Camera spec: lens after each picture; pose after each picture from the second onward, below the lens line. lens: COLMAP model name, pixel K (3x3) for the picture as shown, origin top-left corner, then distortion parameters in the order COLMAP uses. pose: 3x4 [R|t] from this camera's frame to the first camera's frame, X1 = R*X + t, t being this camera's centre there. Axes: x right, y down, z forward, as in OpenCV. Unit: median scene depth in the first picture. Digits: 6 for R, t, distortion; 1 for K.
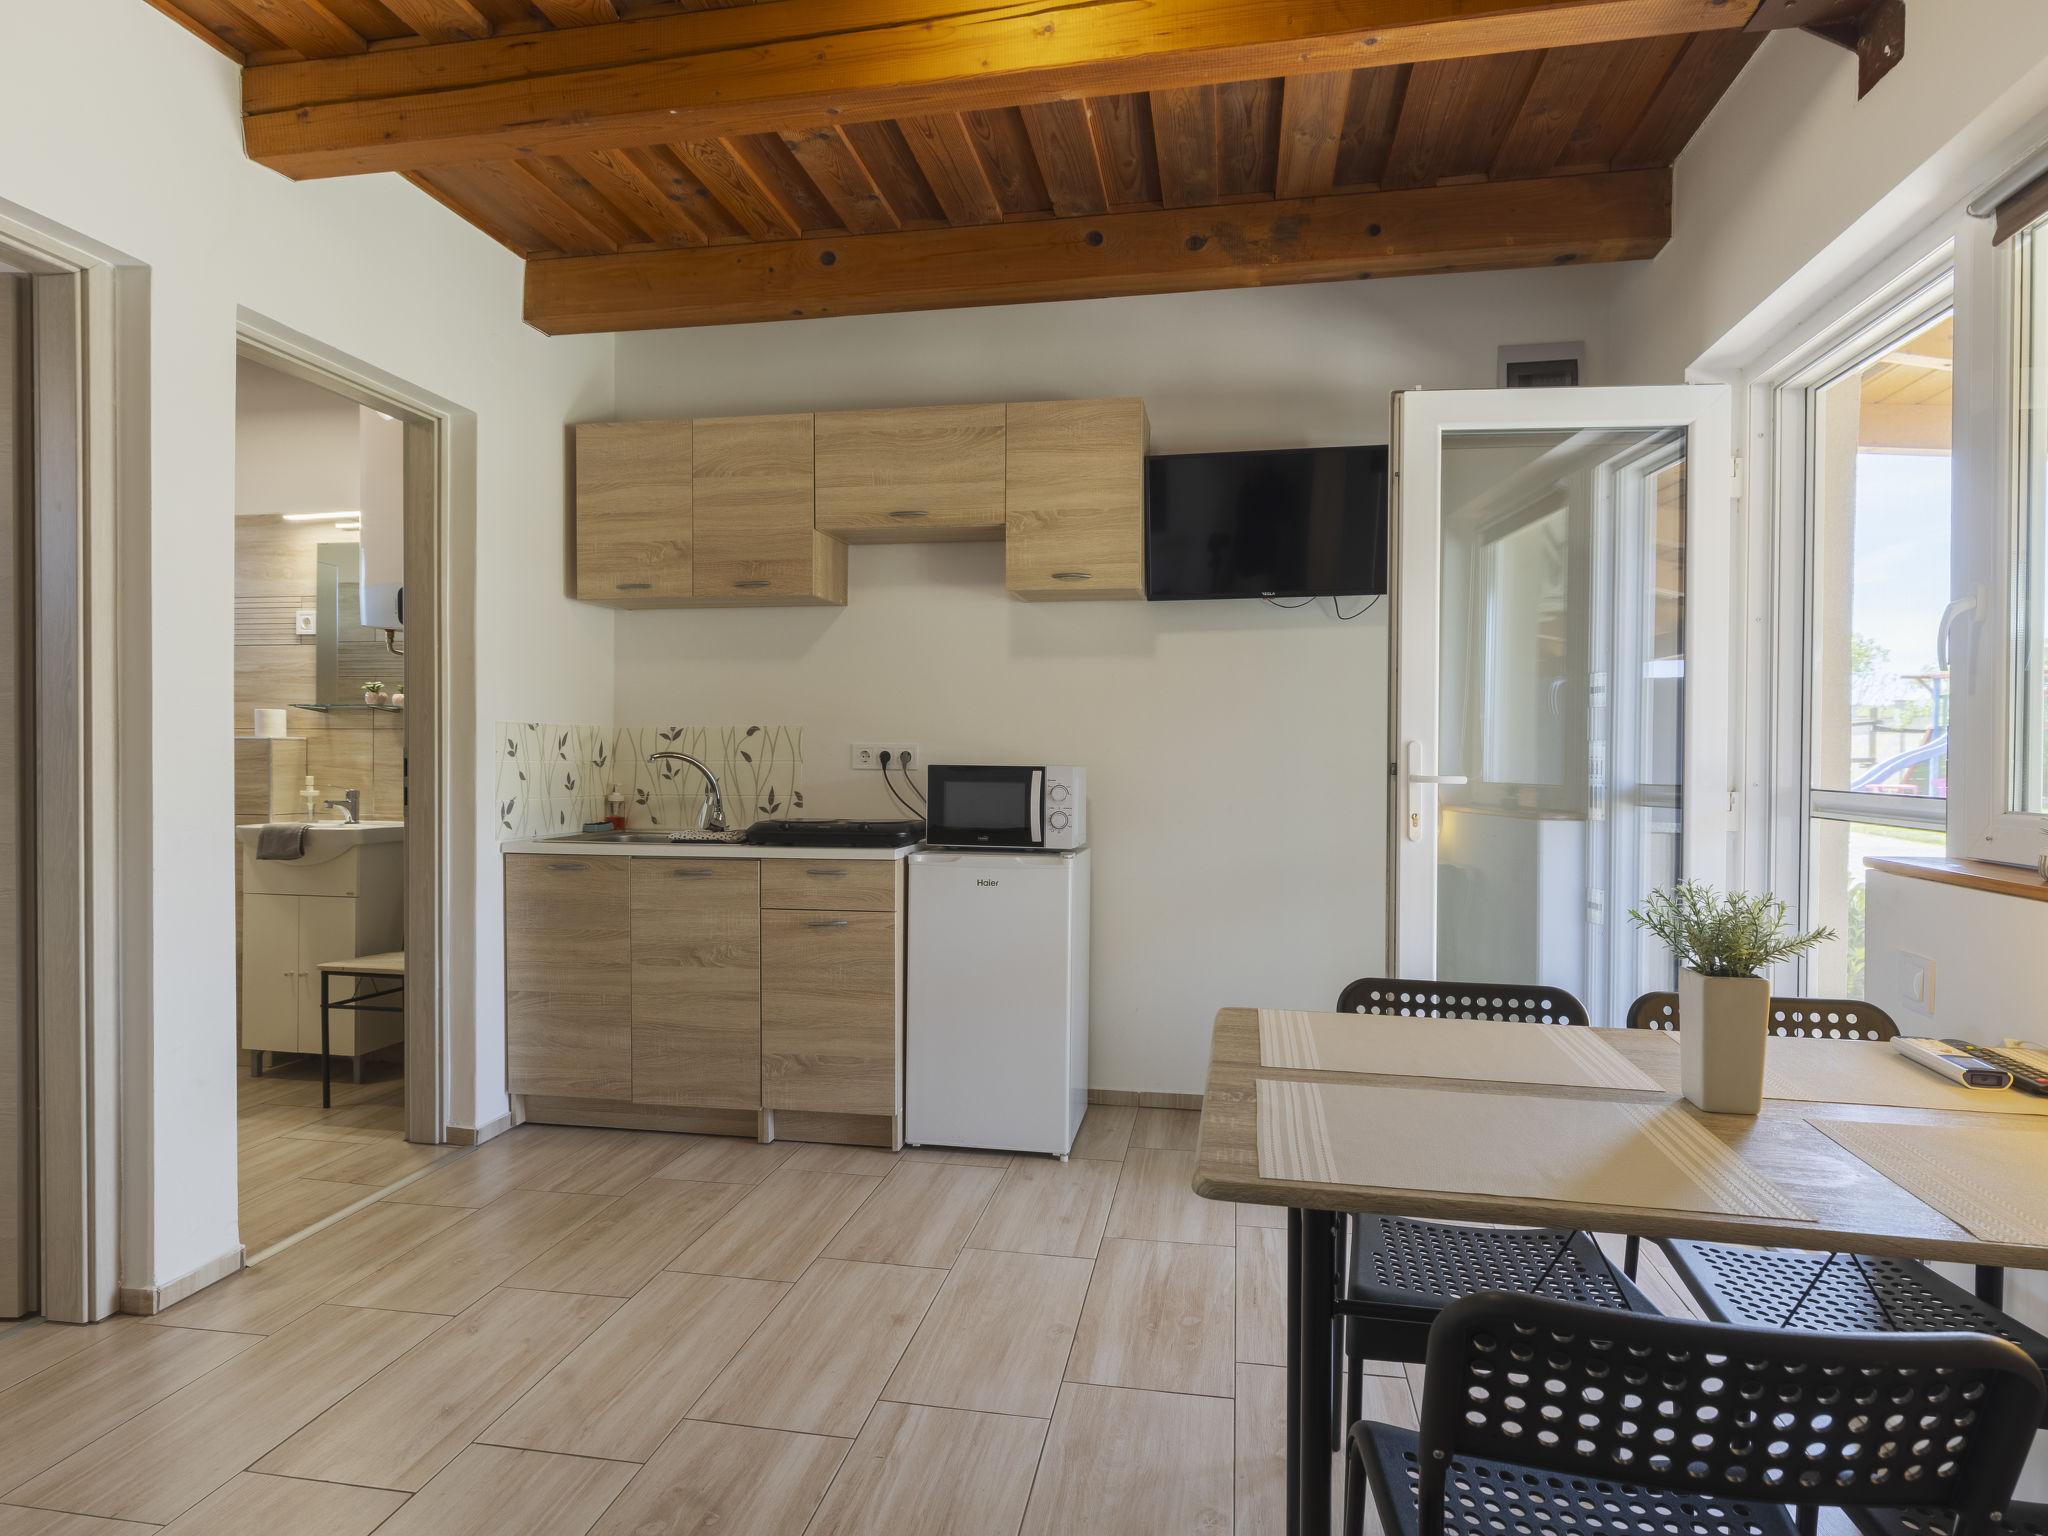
lens RADIAL K [[1120.4, 0, 1033.9], [0, 1120.4, 773.0], [0, 0, 1]] dist [-0.002702, -0.000920]
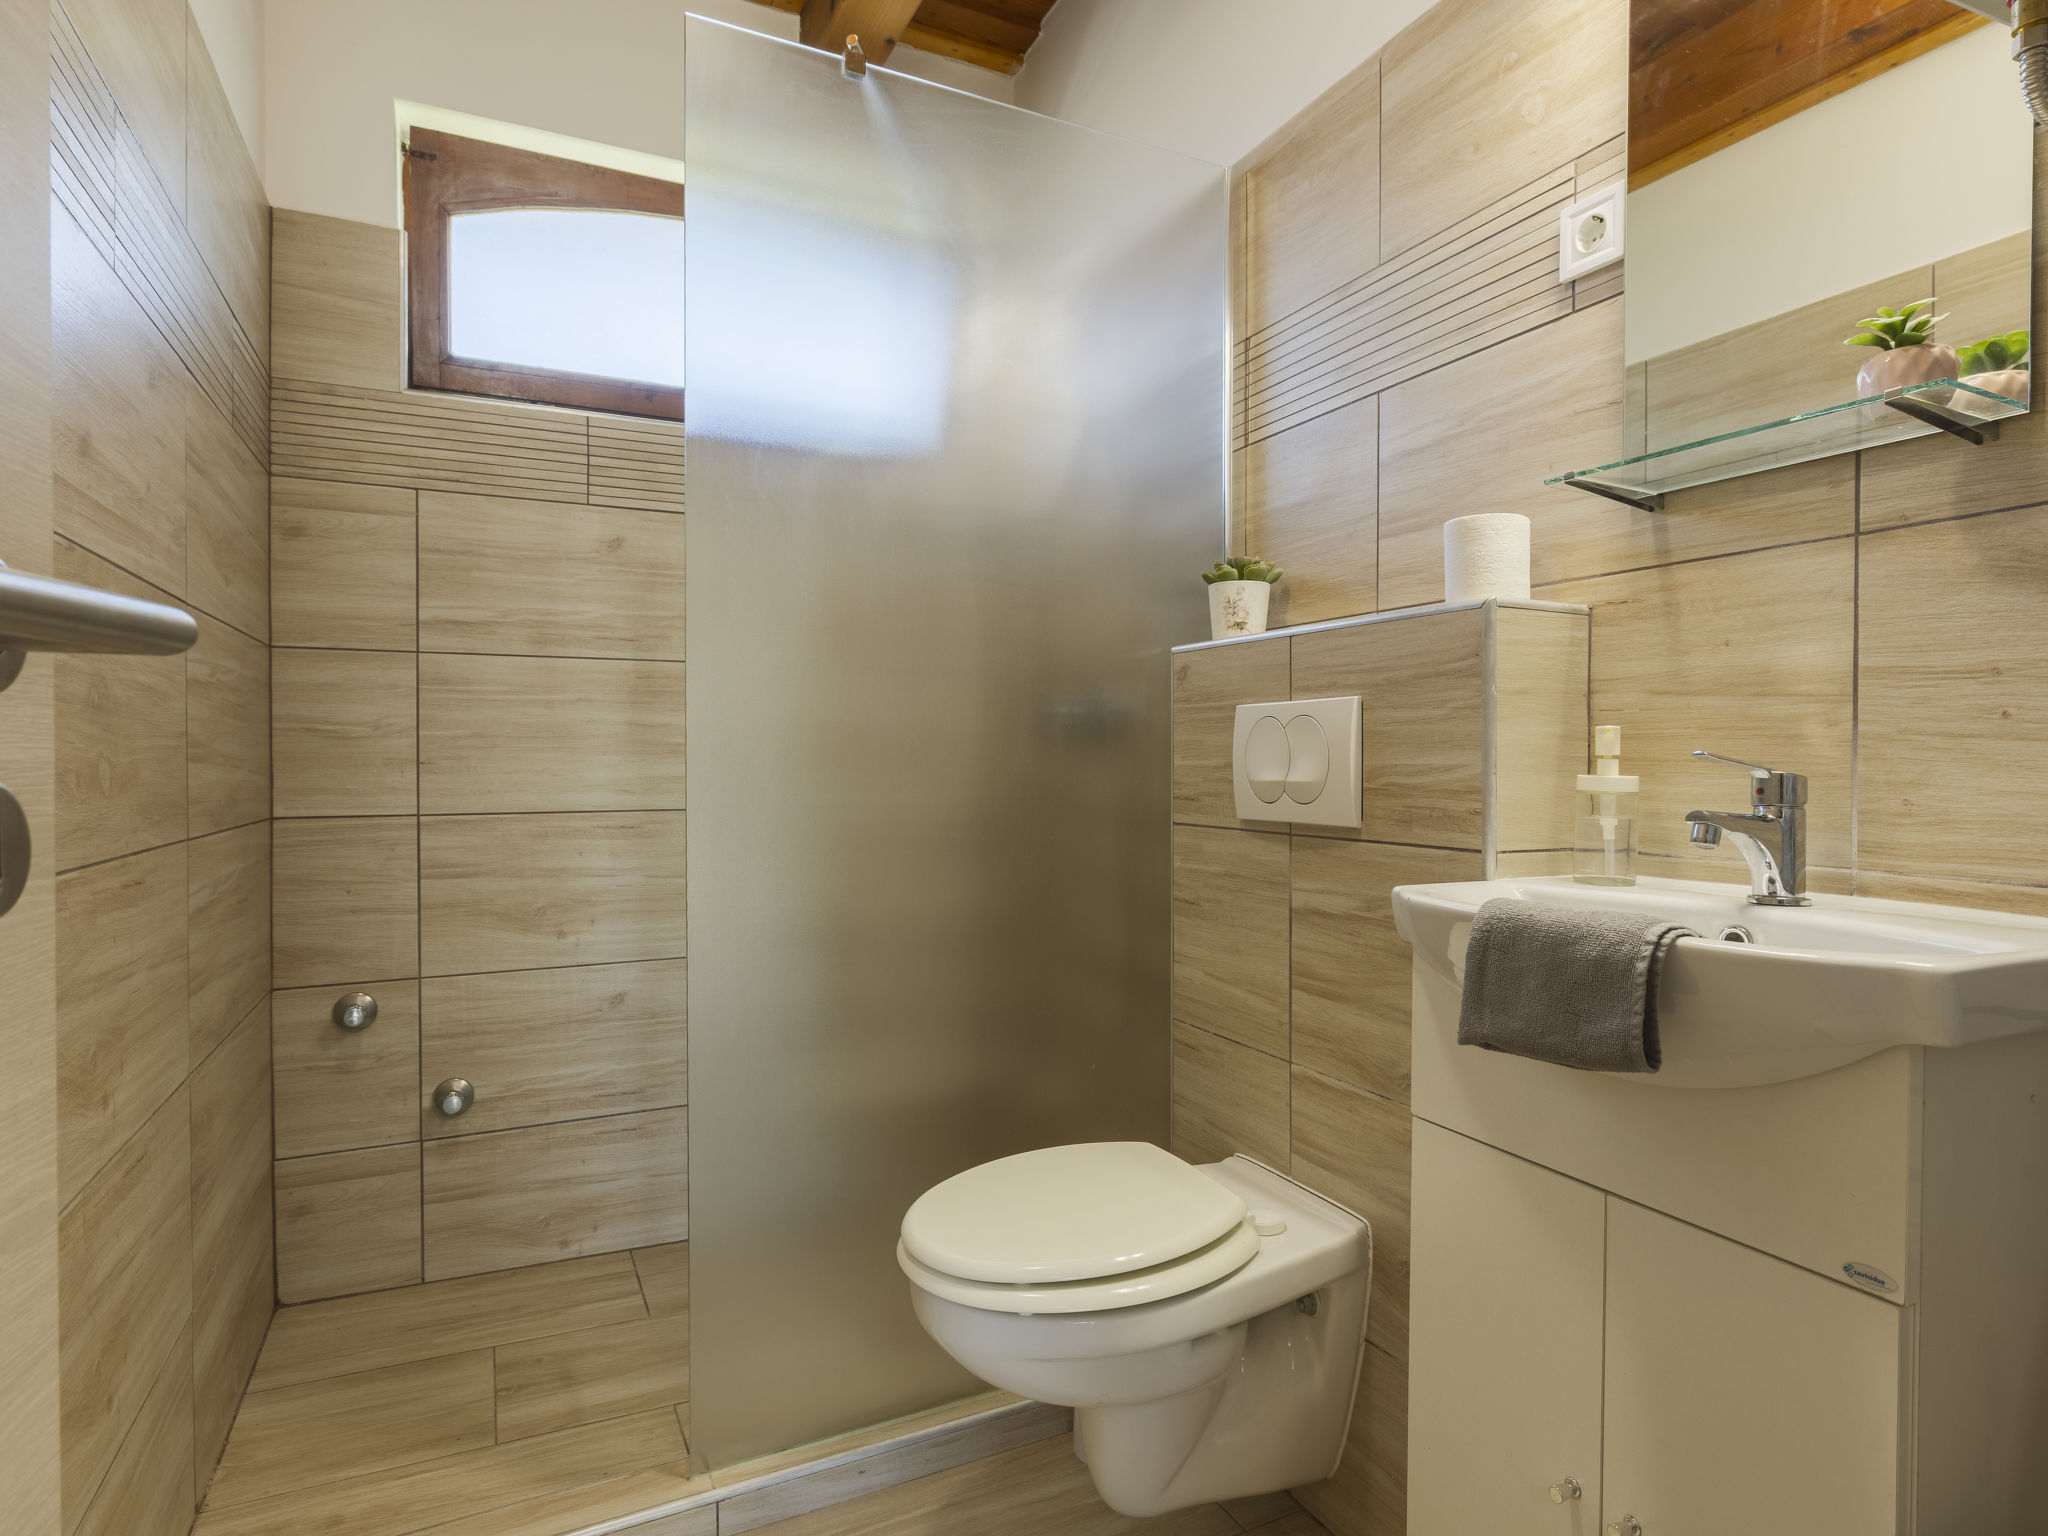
lens RADIAL K [[1120.4, 0, 1036.4], [0, 1120.4, 770.6], [0, 0, 1]] dist [-0.002702, -0.000920]
pose [[0.596821, 0.004146, -0.802363, -0.502051], [-0.007767, 0.999970, -0.000611, 0.015973], [0.802337, 0.006597, 0.596835, 0.705866]]
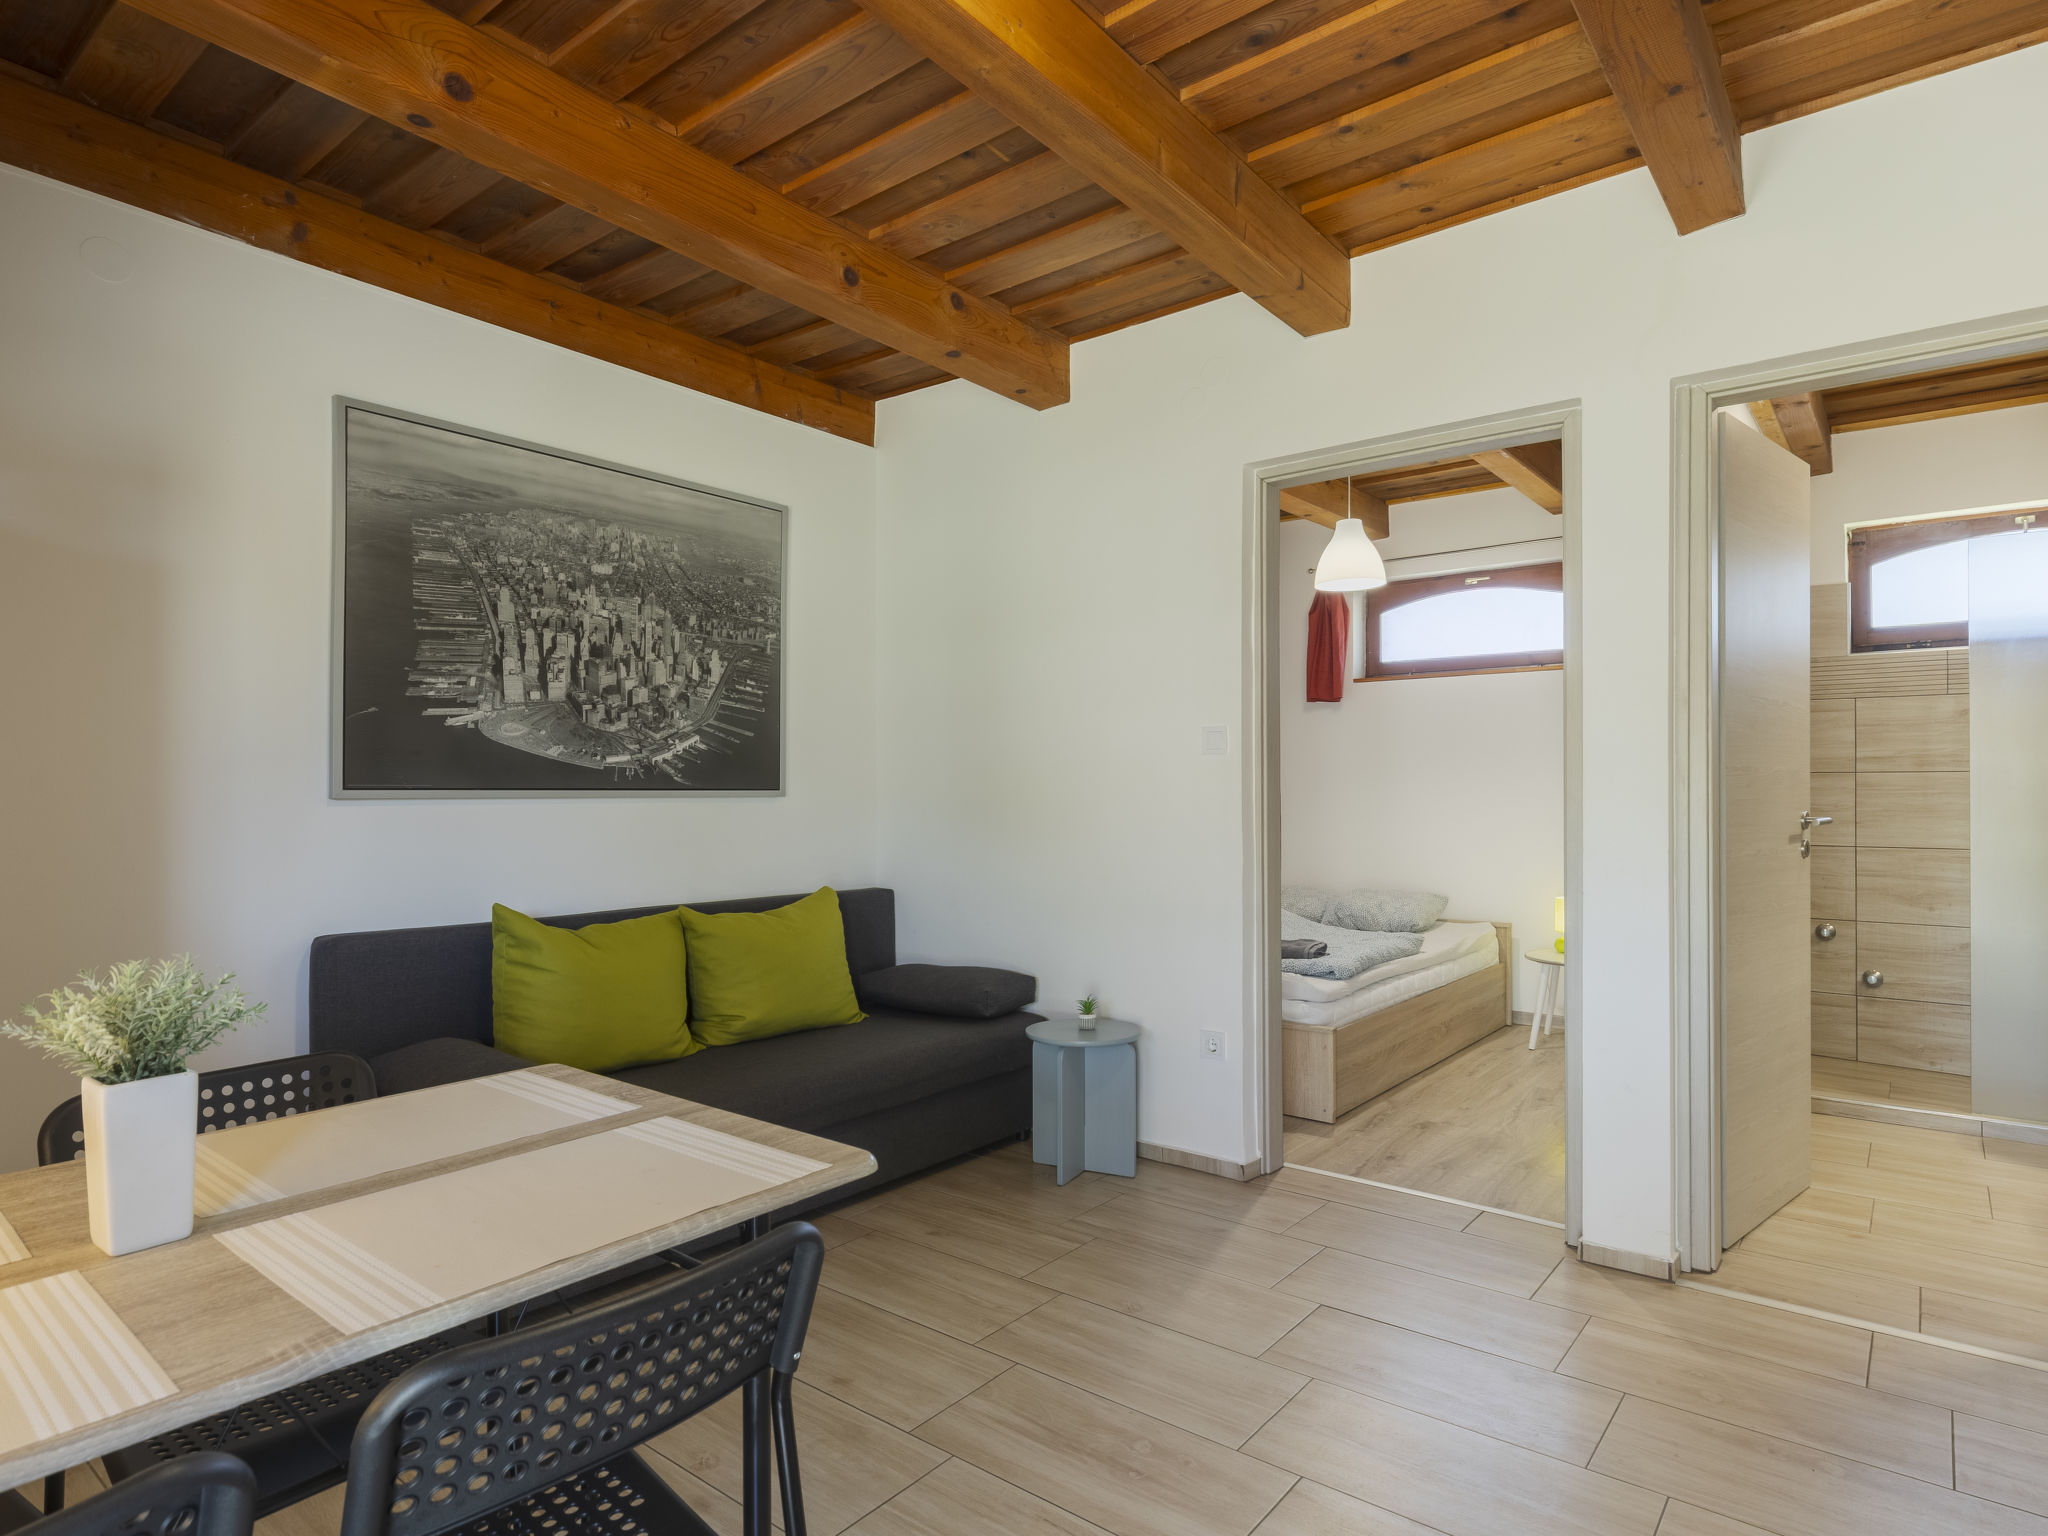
lens RADIAL K [[1120.4, 0, 1062.8], [0, 1120.4, 780.8], [0, 0, 1]] dist [-0.002702, -0.000920]
pose [[-0.459922, -0.010575, -0.887896, 0.309143], [-0.014790, 0.999882, -0.004248, -0.012158], [0.887836, 0.011178, -0.460024, 0.589863]]
